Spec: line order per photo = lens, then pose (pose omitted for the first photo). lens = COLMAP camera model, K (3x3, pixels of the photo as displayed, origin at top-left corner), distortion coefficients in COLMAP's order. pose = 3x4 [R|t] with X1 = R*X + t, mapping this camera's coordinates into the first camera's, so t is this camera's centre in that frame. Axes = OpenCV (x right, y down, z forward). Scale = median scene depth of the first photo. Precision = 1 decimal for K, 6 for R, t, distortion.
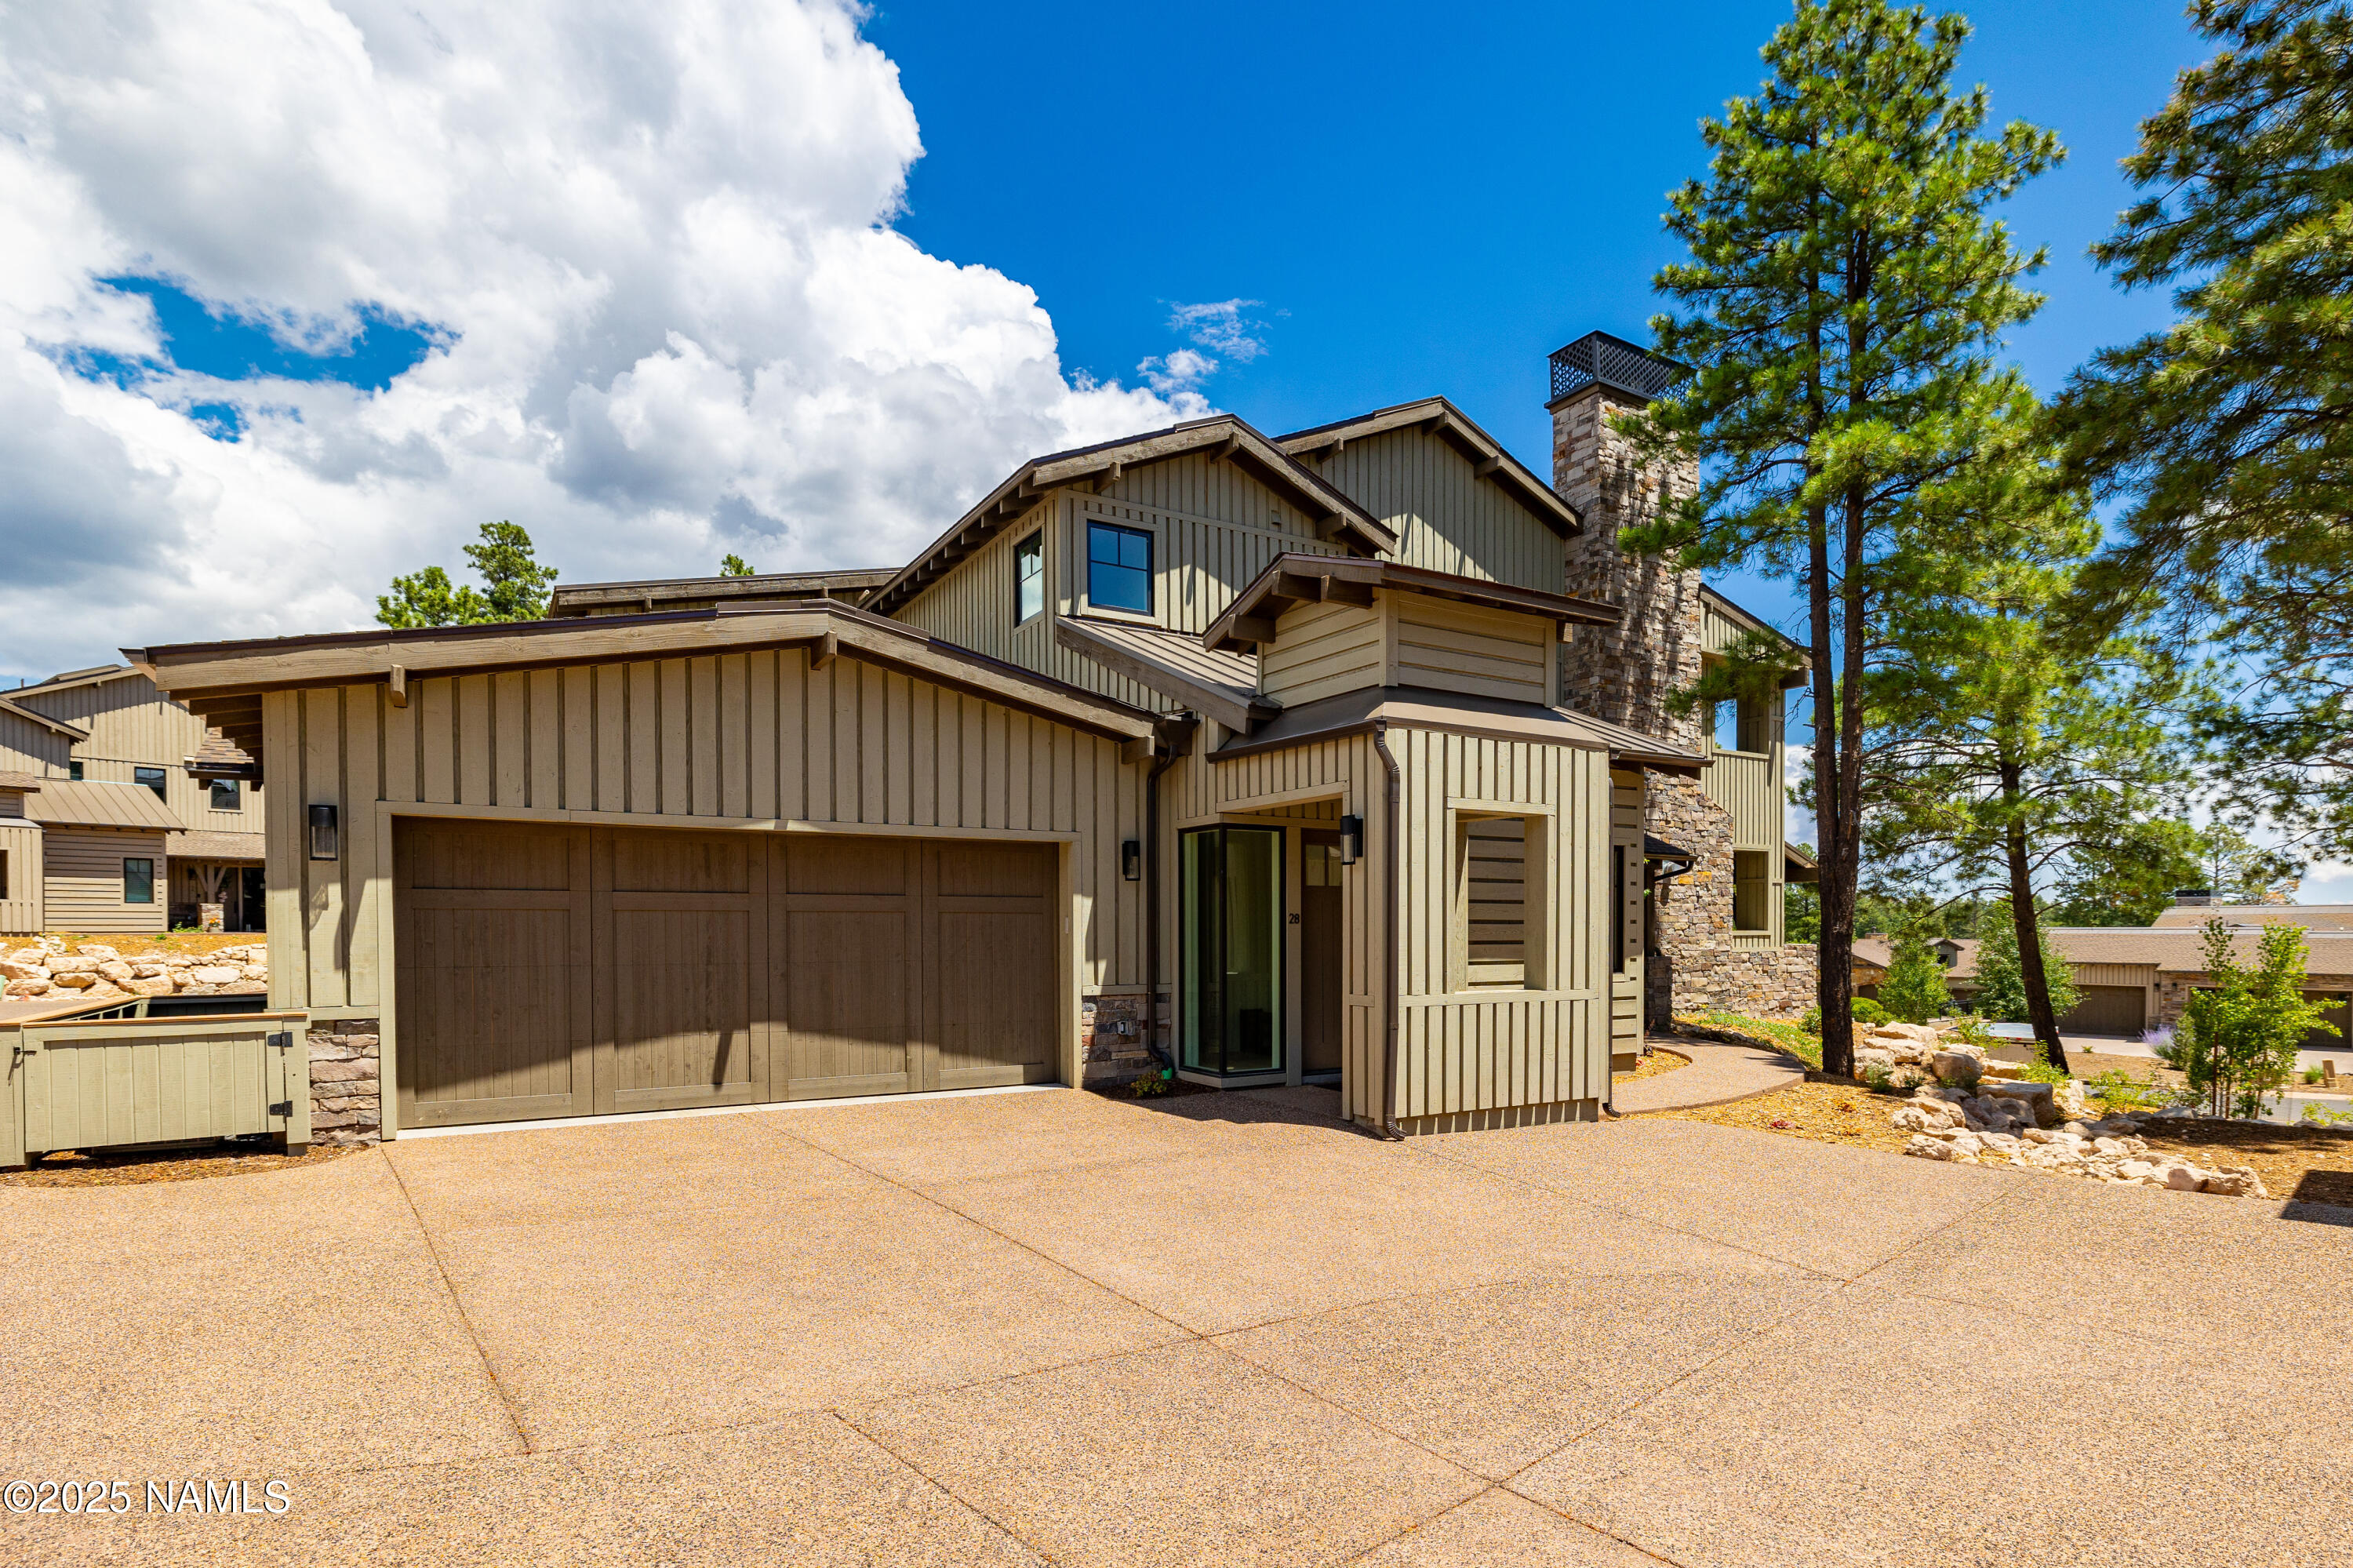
lens RADIAL K [[1151.3, 0, 1168.2], [0, 1151.3, 921.2], [0, 0, 1]] dist [0.002187, -0.000429]
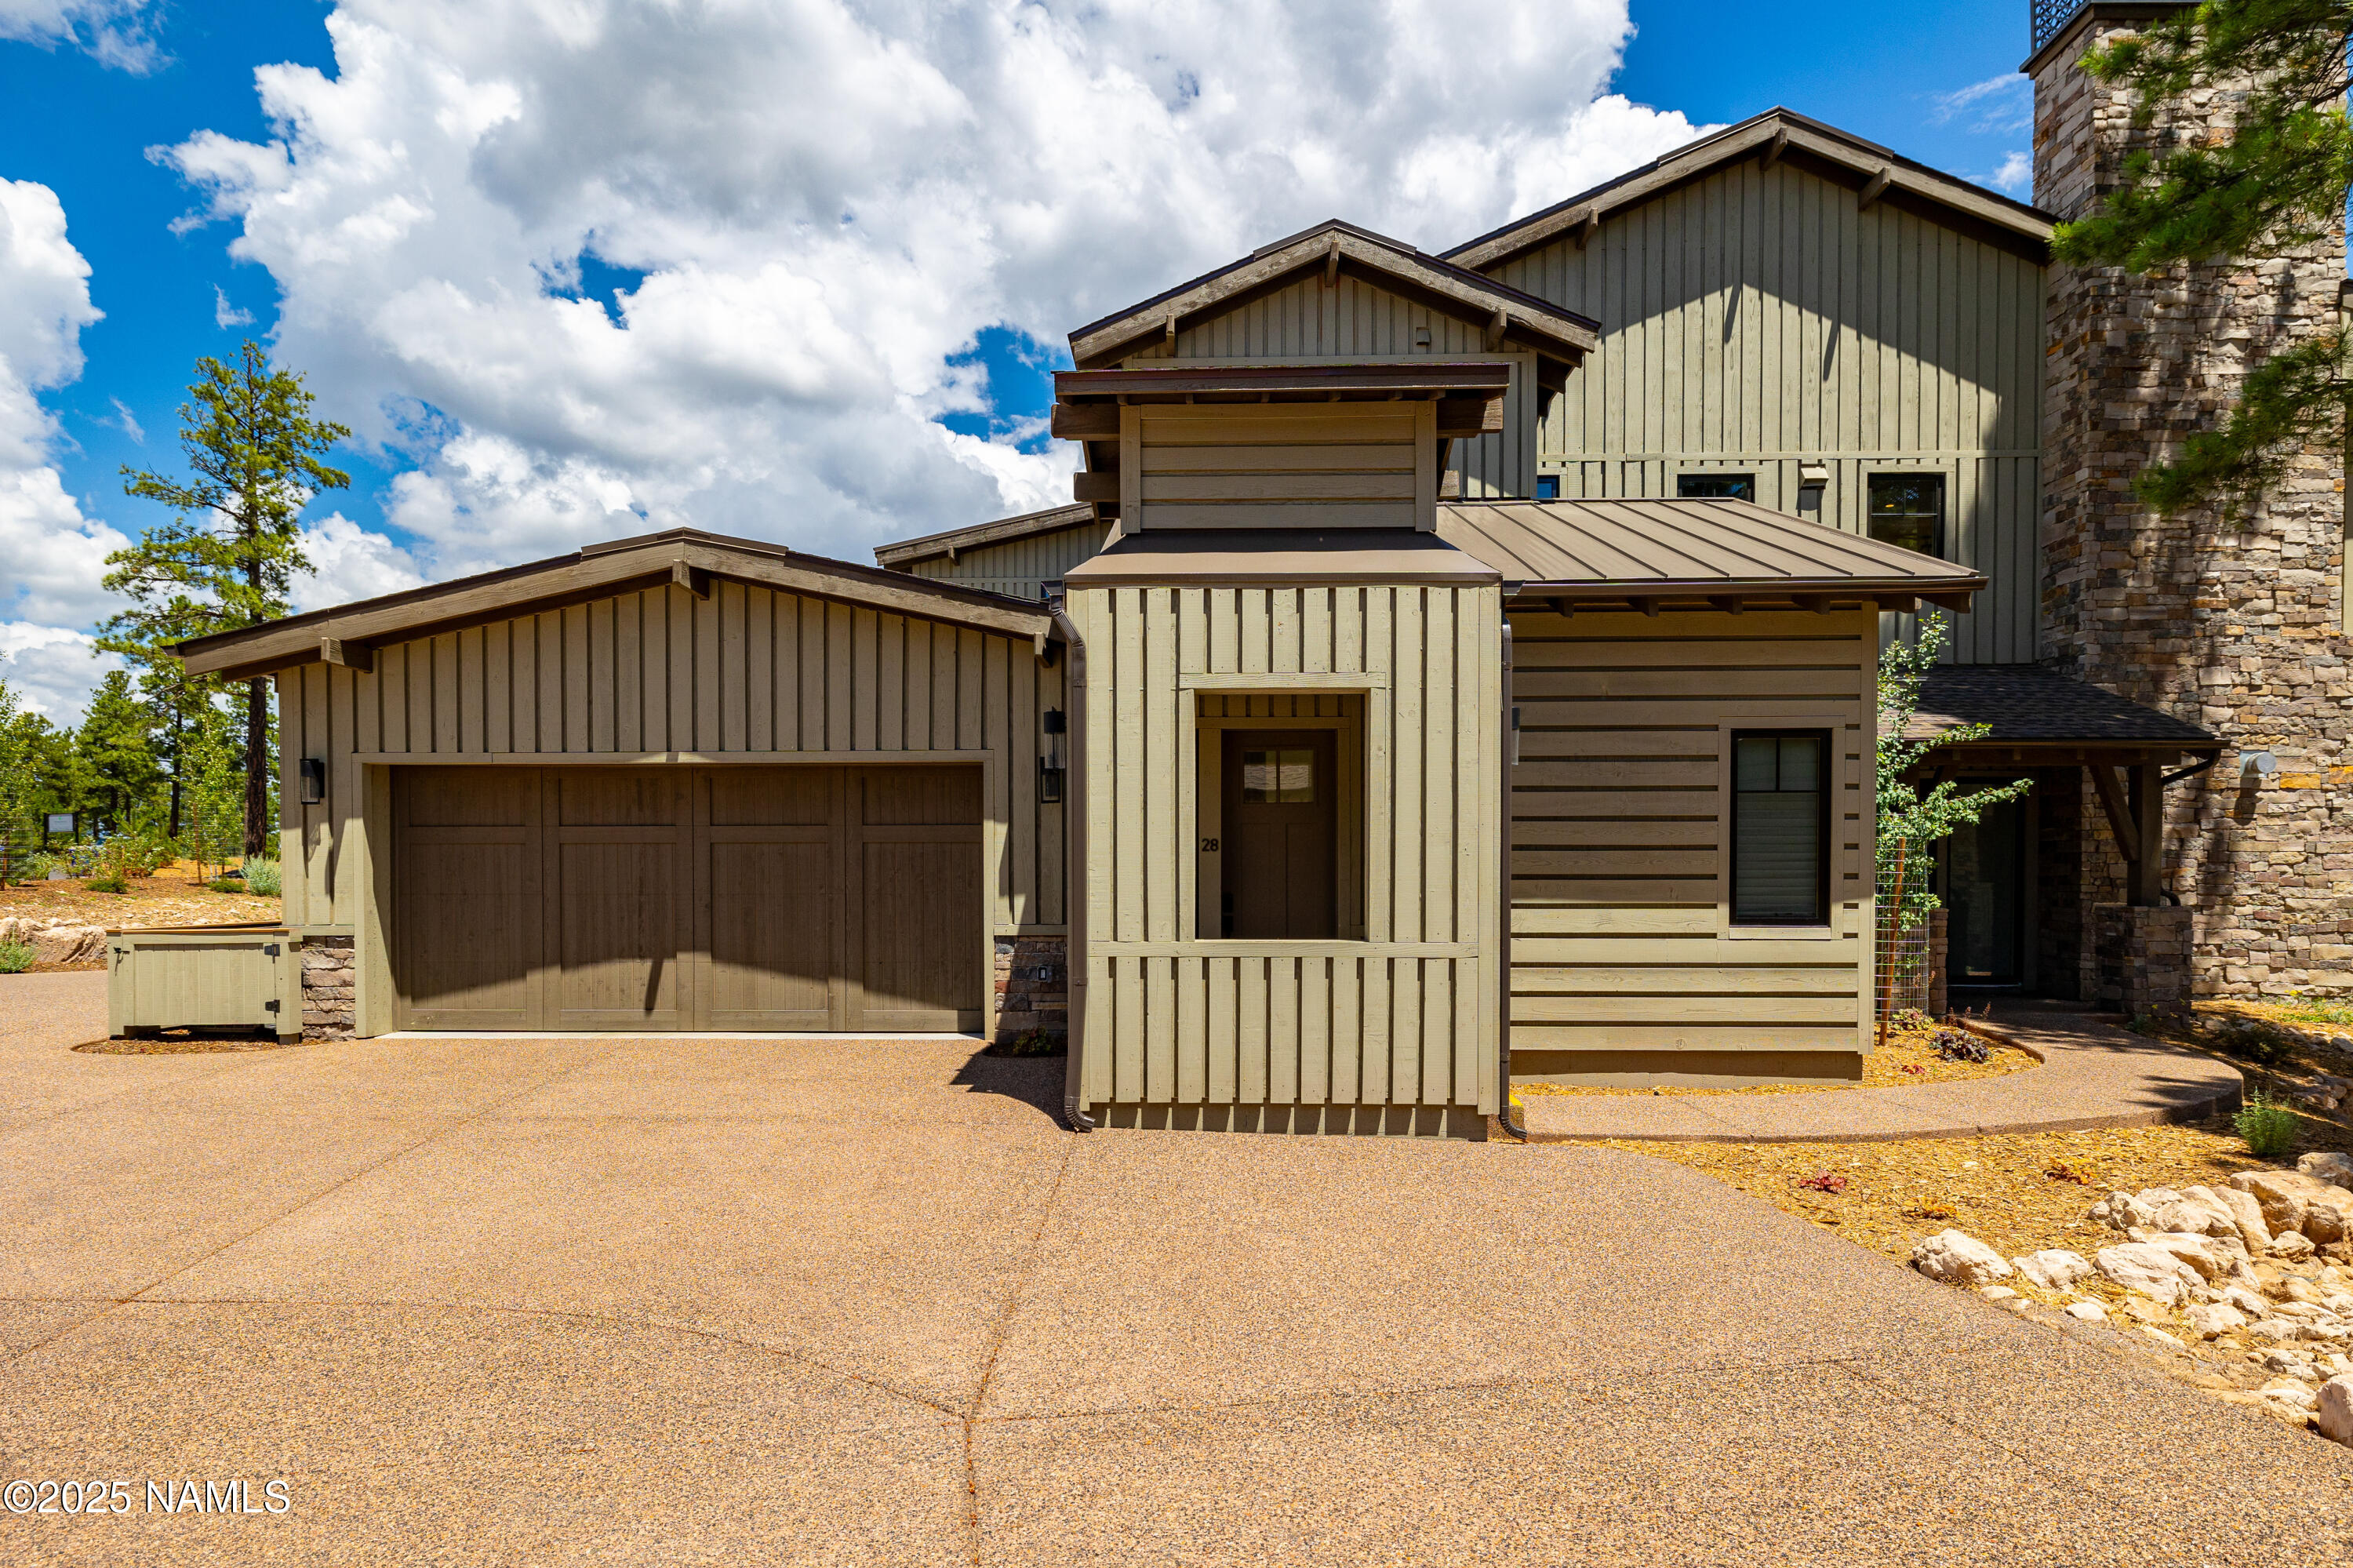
lens RADIAL K [[1230.8, 0, 1229.2], [0, 1230.8, 884.1], [0, 0, 1]] dist [-0.000040, 0.000344]
pose [[0.855834, 0.004460, -0.517231, 0.570294], [0.004385, 0.999864, 0.015878, 0.011328], [0.517231, -0.015857, 0.855699, 0.289273]]
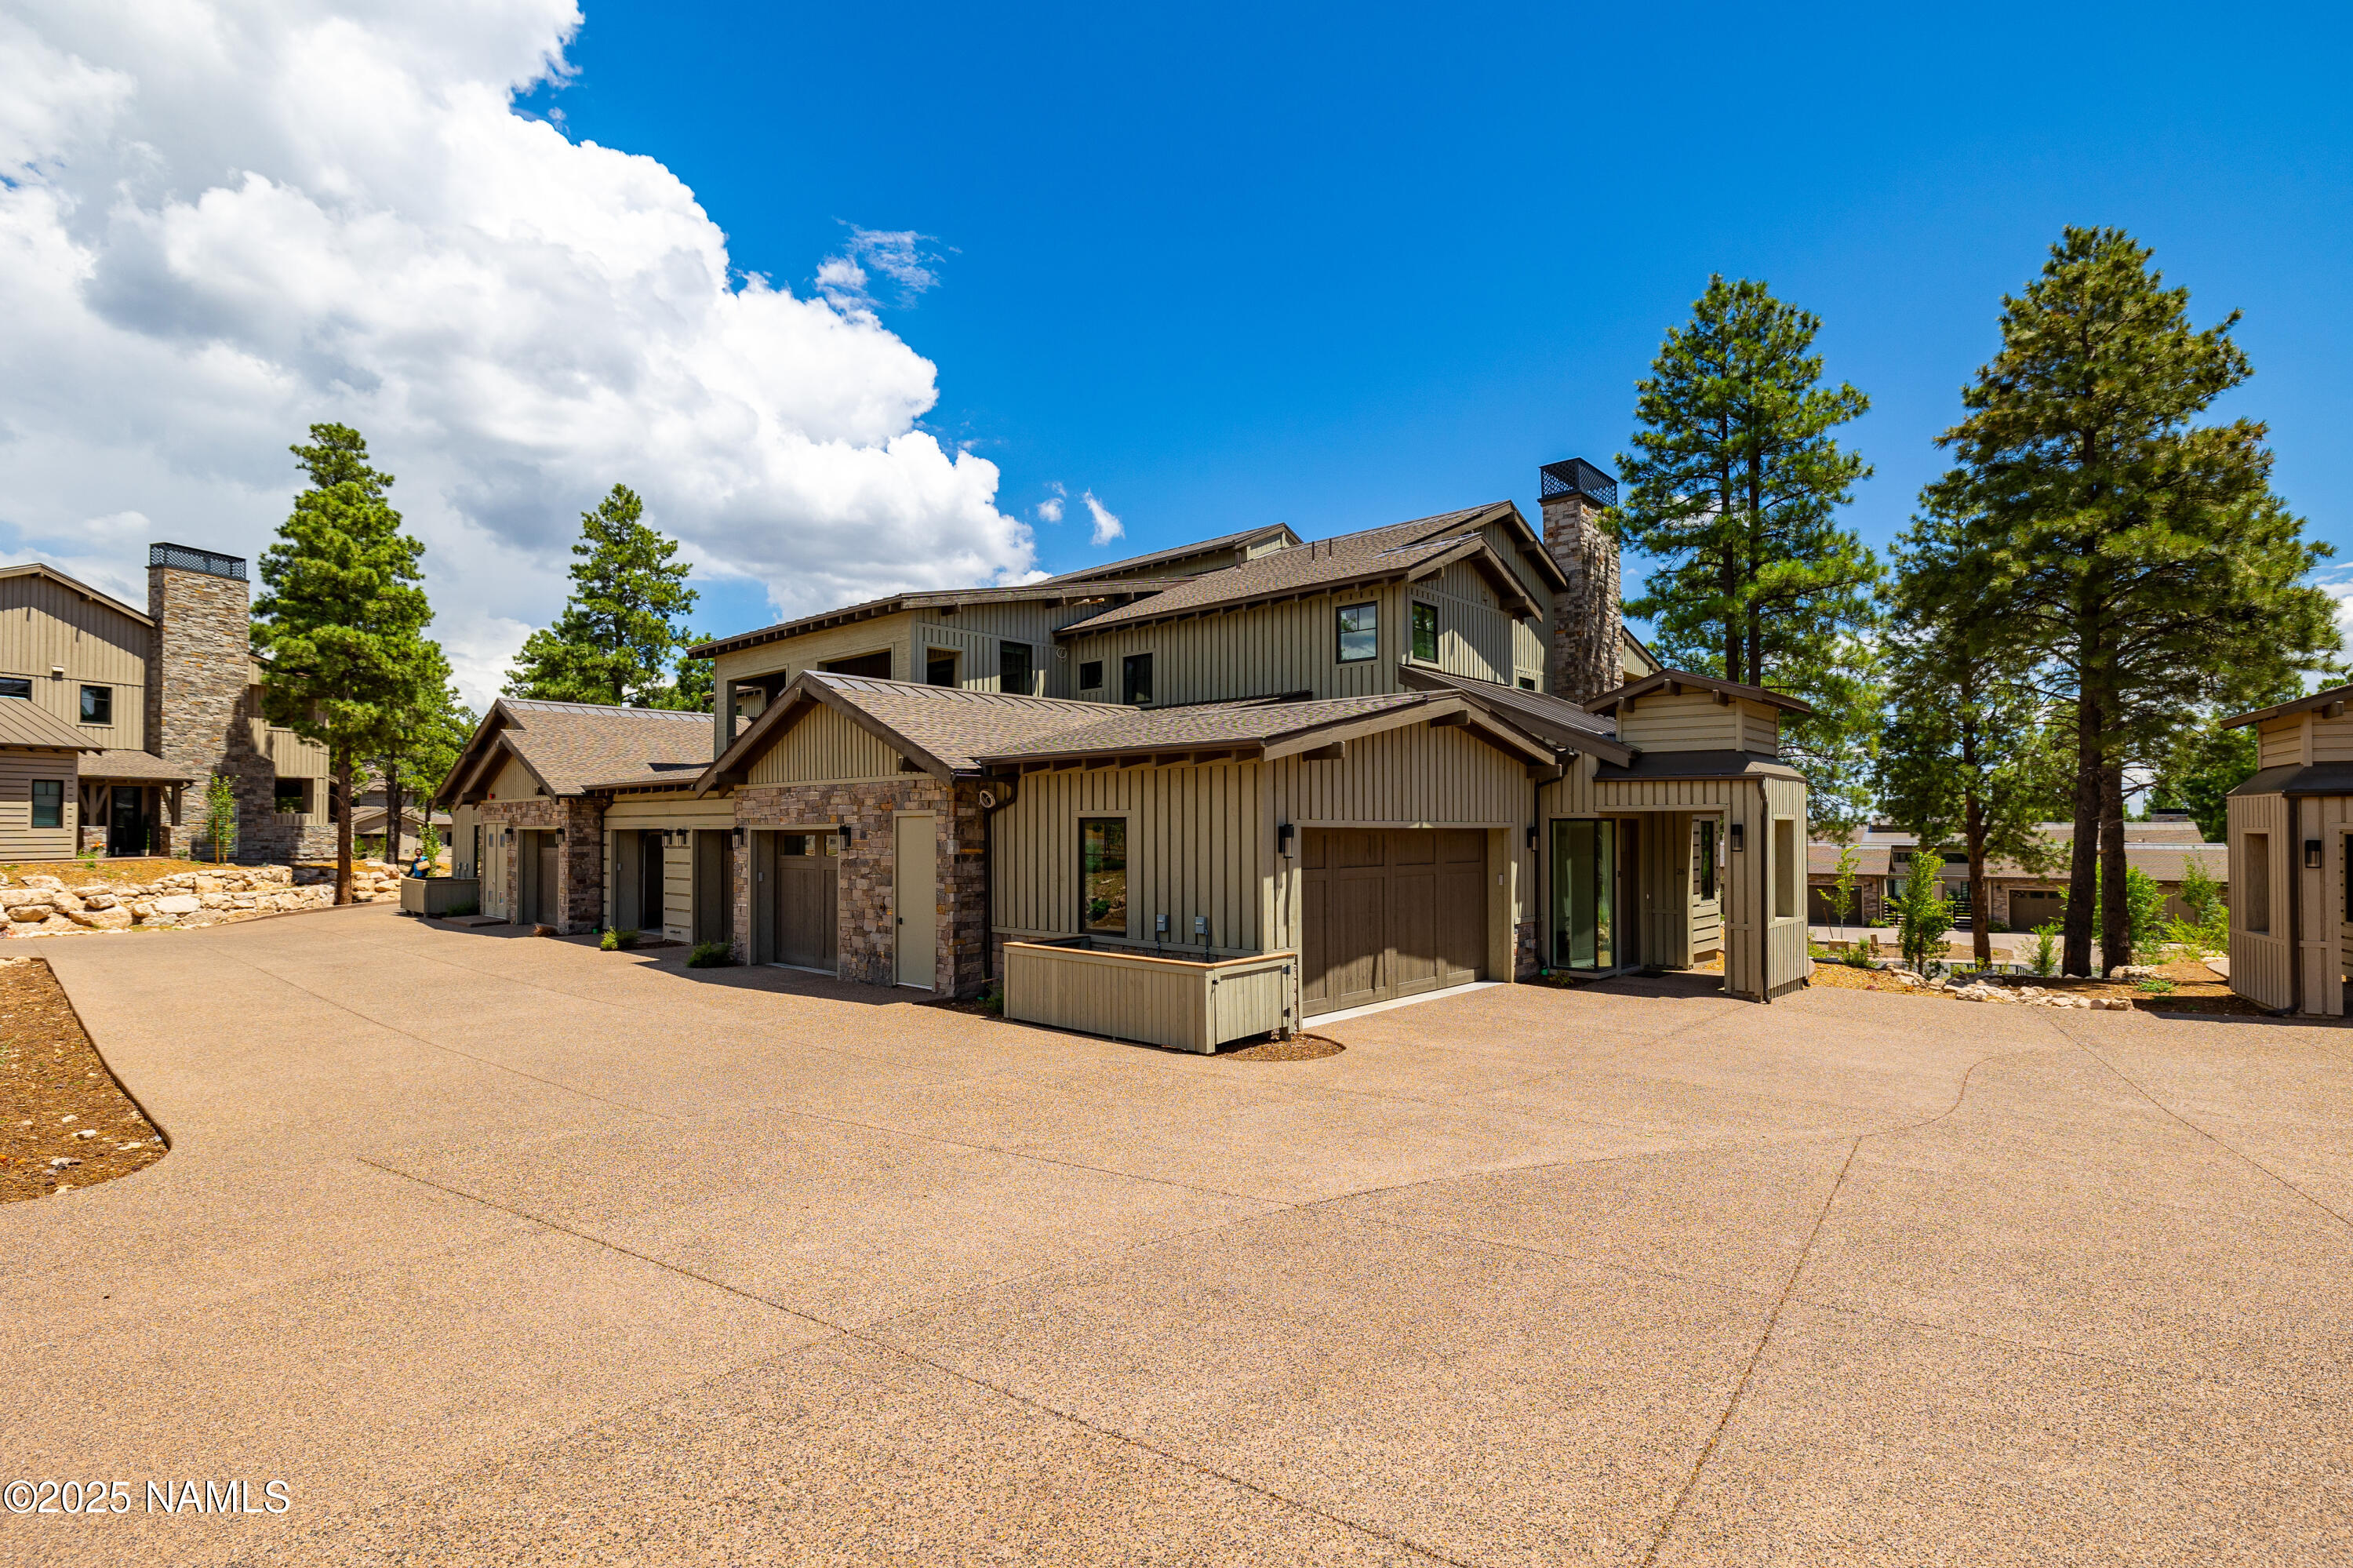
lens RADIAL K [[1118.9, 0, 1121.3], [0, 1118.9, 774.4], [0, 0, 1]] dist [-0.004384, -0.000530]
pose [[0.961156, 0.014520, 0.275623, -1.040490], [-0.002772, 0.999073, -0.042967, -0.076584], [-0.275992, 0.040534, 0.960305, -0.355824]]
